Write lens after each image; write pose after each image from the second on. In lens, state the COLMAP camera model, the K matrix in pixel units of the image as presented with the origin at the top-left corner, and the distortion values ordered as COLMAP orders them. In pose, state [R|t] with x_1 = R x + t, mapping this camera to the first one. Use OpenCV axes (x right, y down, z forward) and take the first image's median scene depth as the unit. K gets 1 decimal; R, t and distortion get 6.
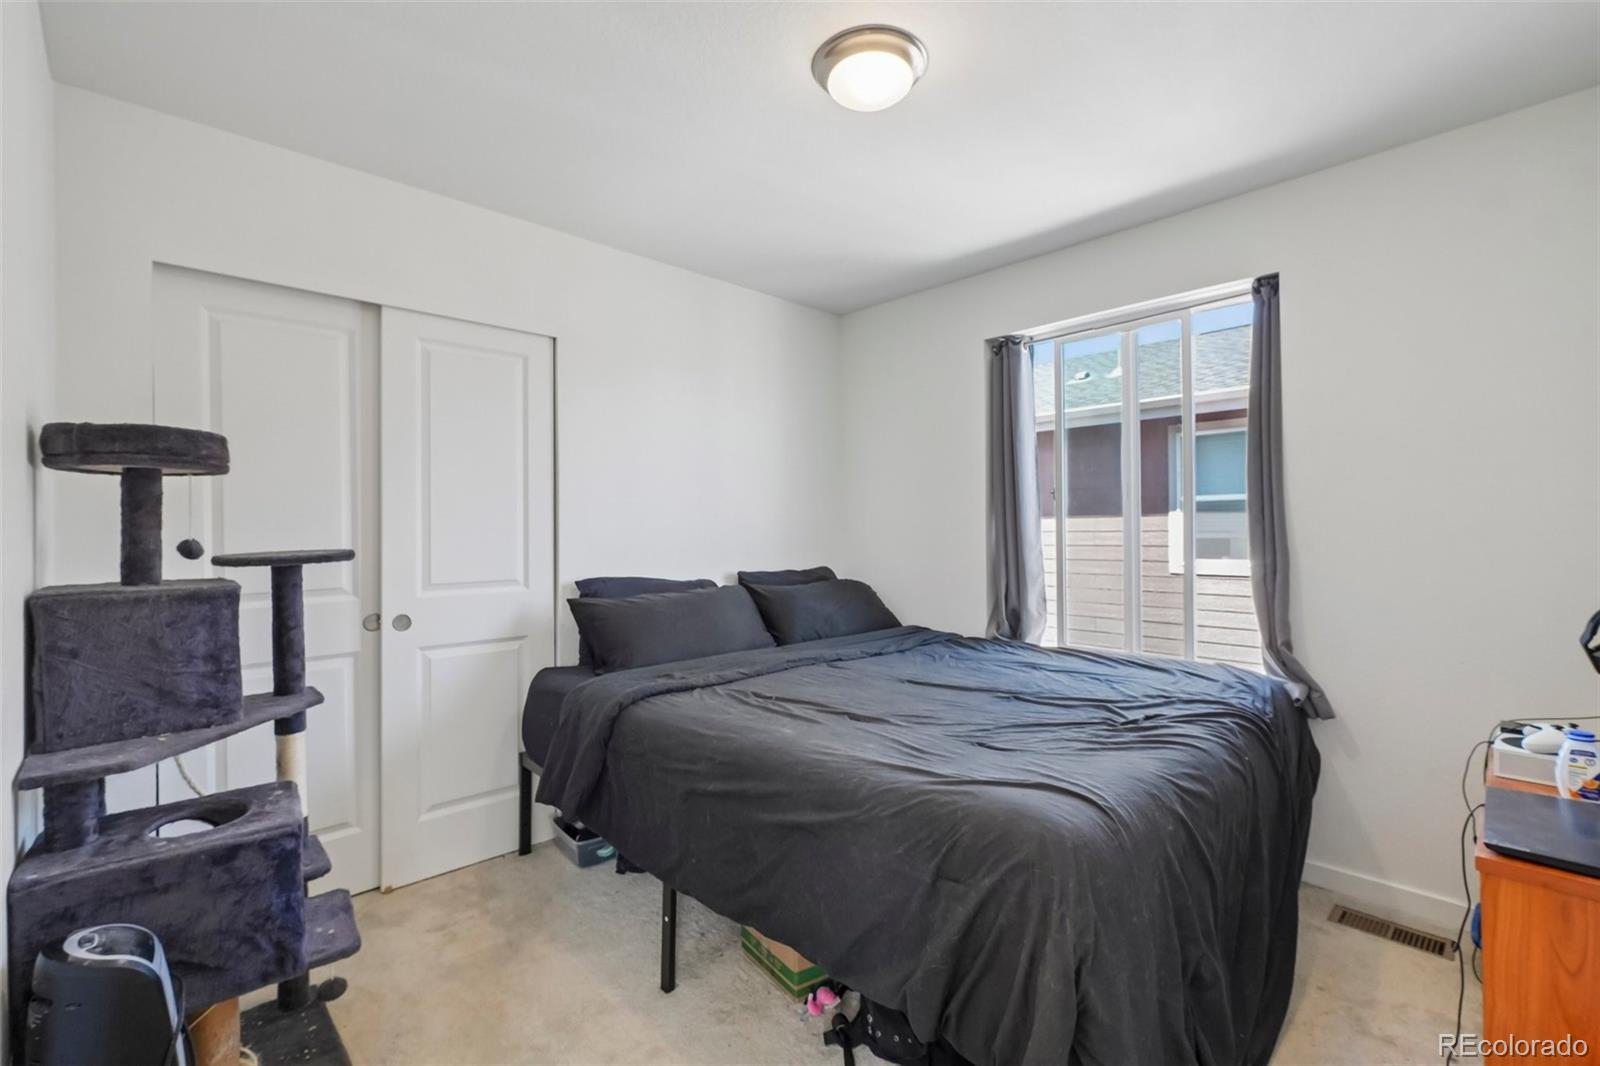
lens RADIAL K [[703.5, 0, 807.0], [0, 703.5, 530.2], [0, 0, 1]] dist [-0.001556, 0.000618]
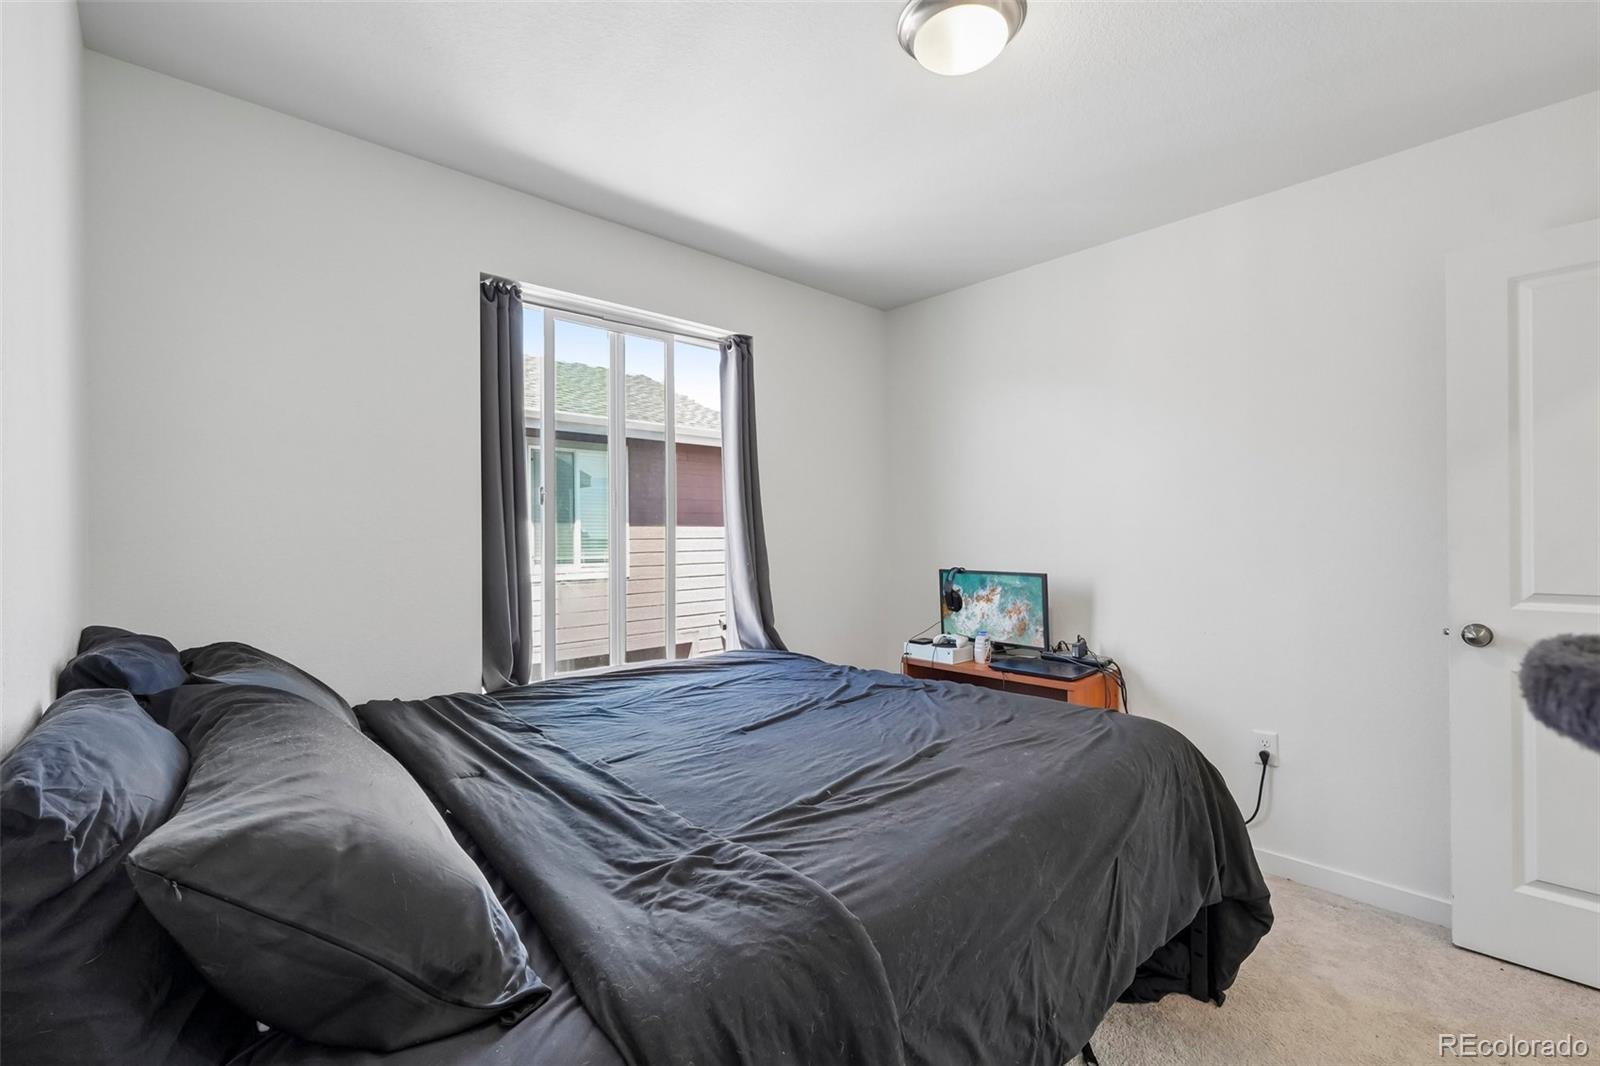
lens RADIAL K [[703.5, 0, 807.0], [0, 703.5, 530.2], [0, 0, 1]] dist [-0.001556, 0.000618]
pose [[0.014208, 0.014862, 0.999789, -0.606469], [0.006781, 0.999865, -0.014959, 0.007007], [-0.999876, 0.006992, 0.014106, 0.879513]]
